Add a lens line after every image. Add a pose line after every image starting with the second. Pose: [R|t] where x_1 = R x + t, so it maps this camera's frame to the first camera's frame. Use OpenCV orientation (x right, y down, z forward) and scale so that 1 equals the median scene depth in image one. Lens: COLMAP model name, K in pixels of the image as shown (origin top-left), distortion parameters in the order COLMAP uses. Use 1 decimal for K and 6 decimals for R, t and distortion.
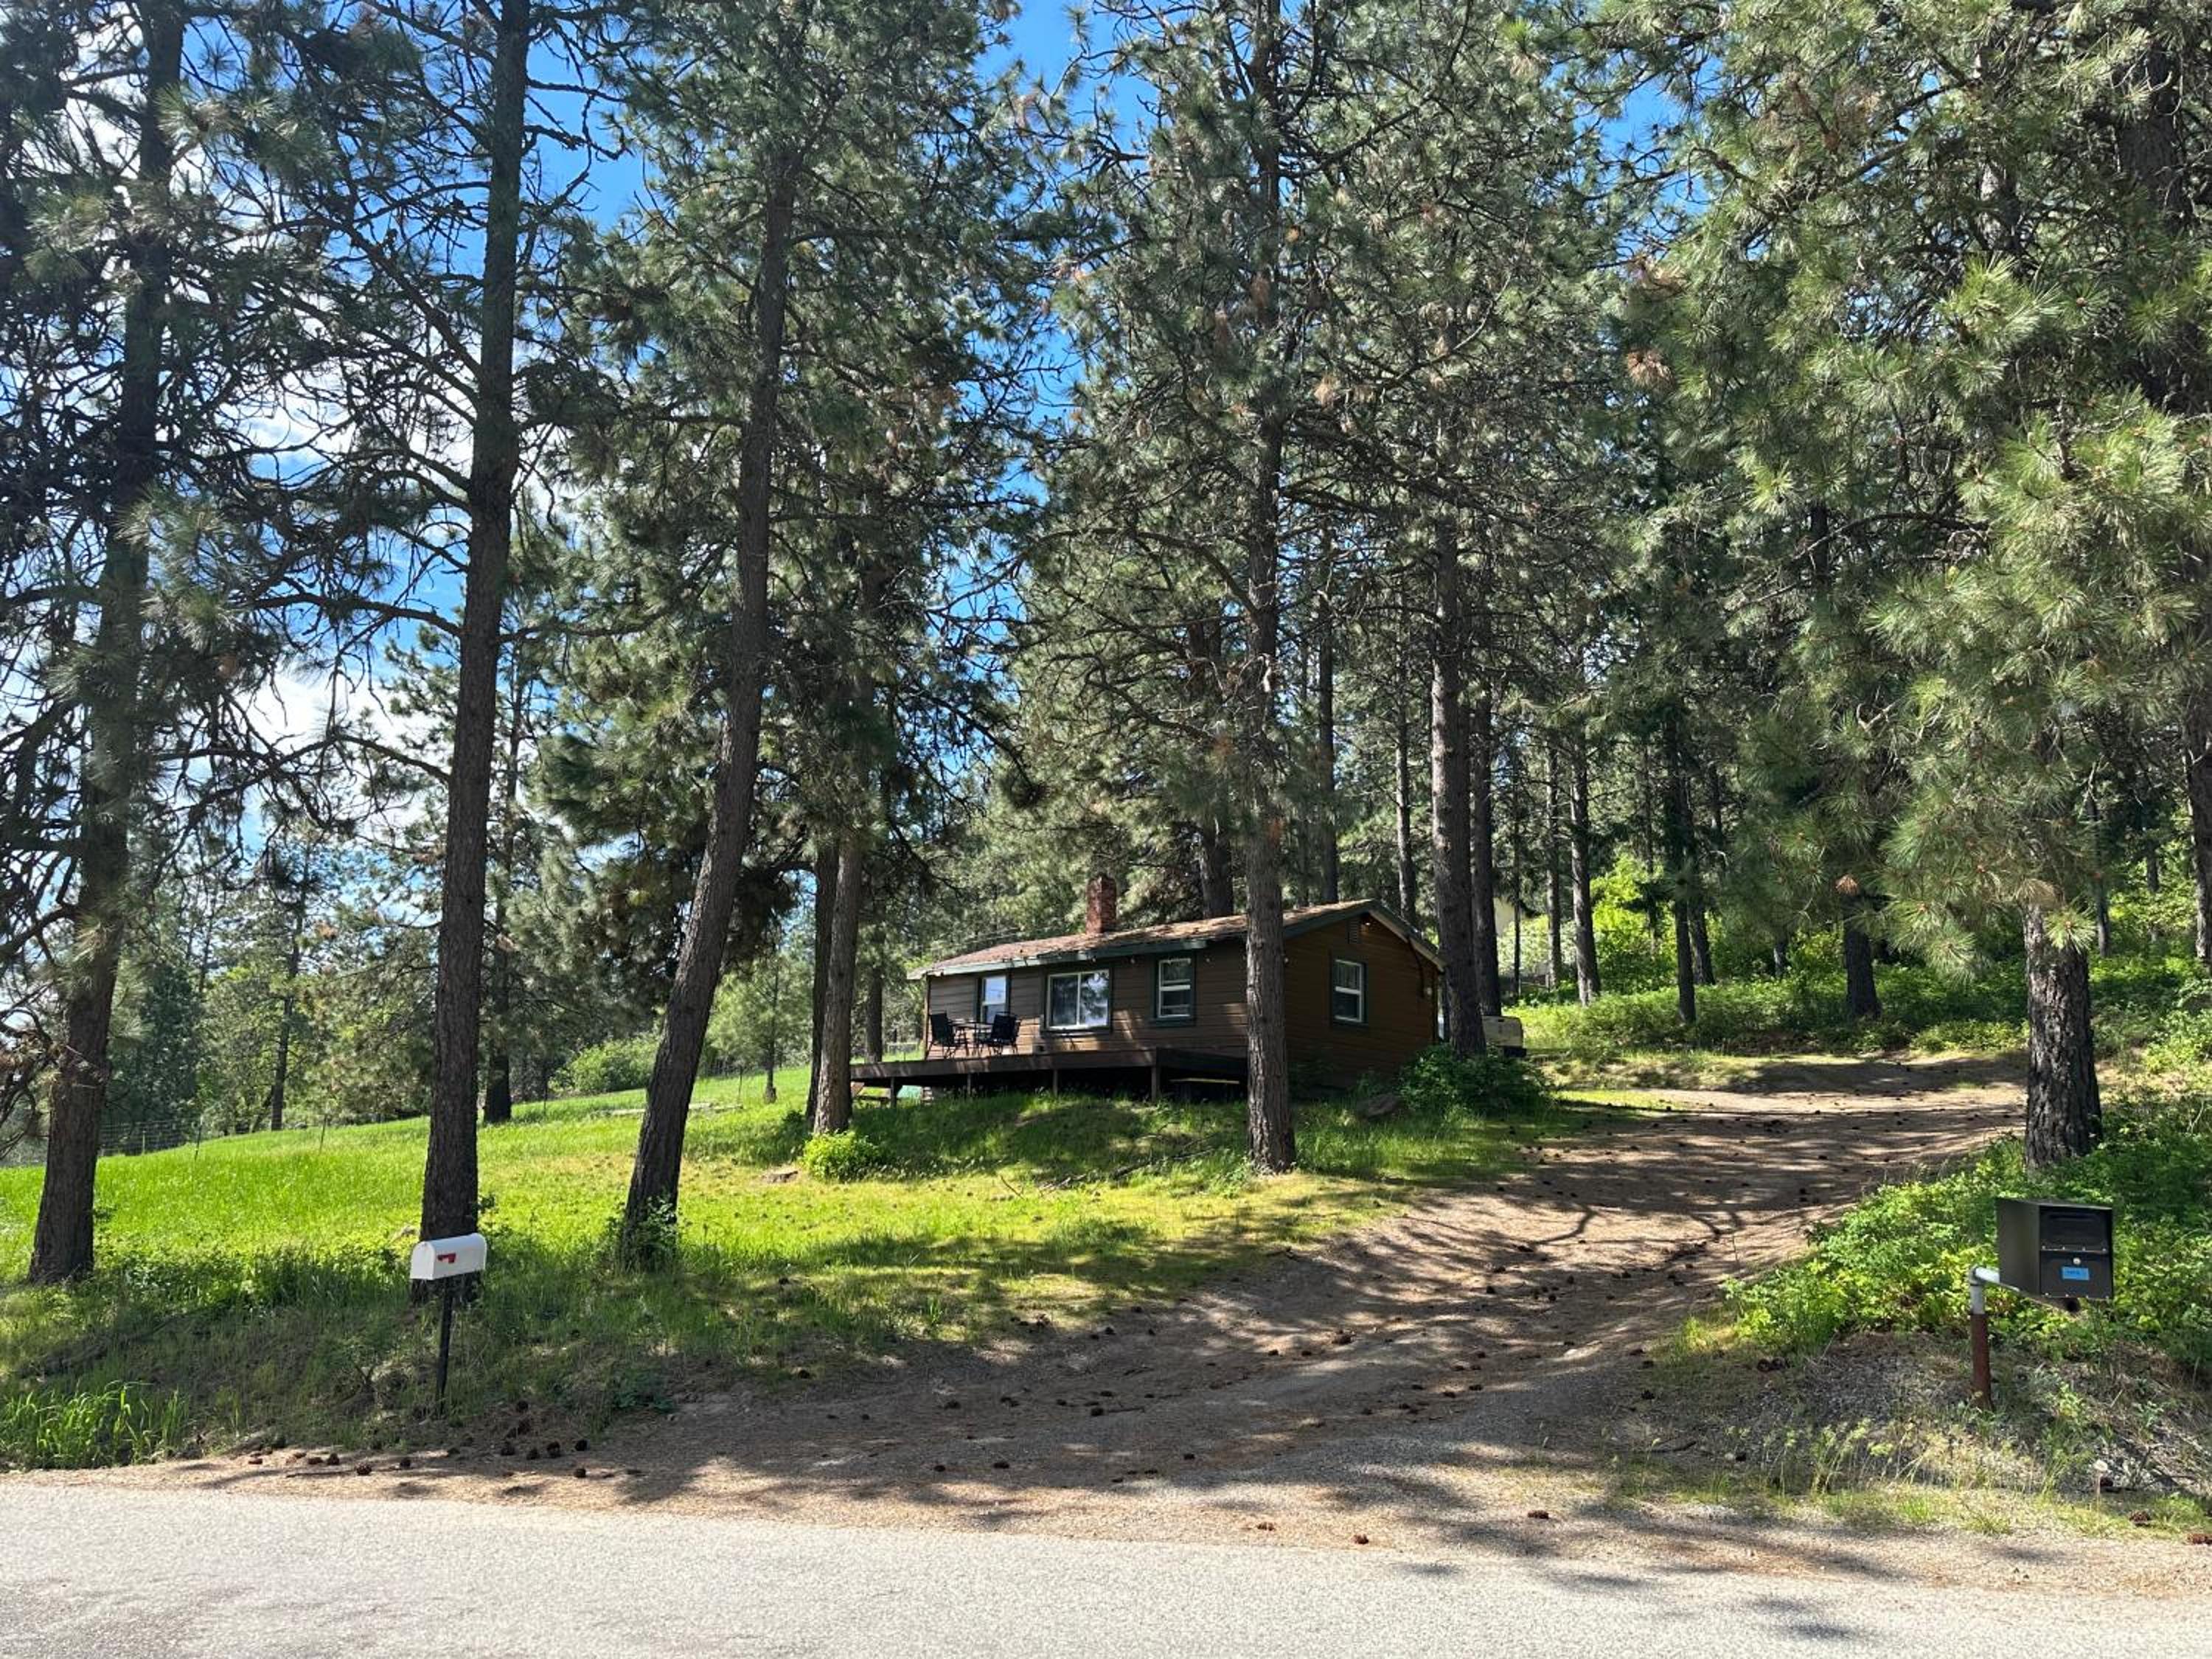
lens RADIAL K [[1539.7, 0, 1106.0], [0, 1539.7, 829.5], [0, 0, 1]] dist [0.099845, -0.000590]
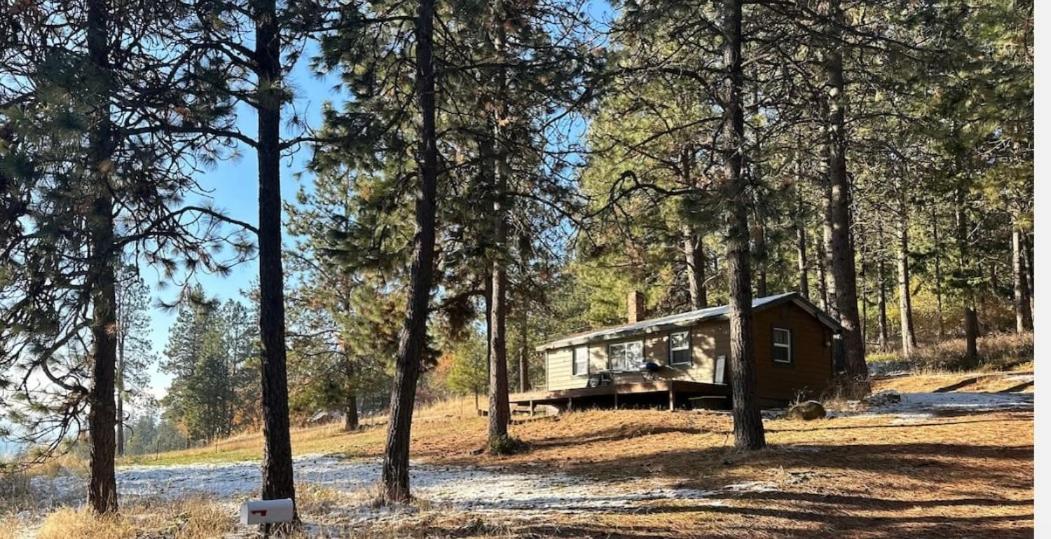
lens RADIAL K [[1055.2, 0, 525.5], [0, 1055.2, 269.5], [0, 0, 1]] dist [0.003342, 0.001037]
pose [[0.992211, -0.043262, -0.116812, 0.014327], [0.047787, 0.998201, 0.036223, -0.047624], [0.115035, -0.041523, 0.992493, -0.271974]]
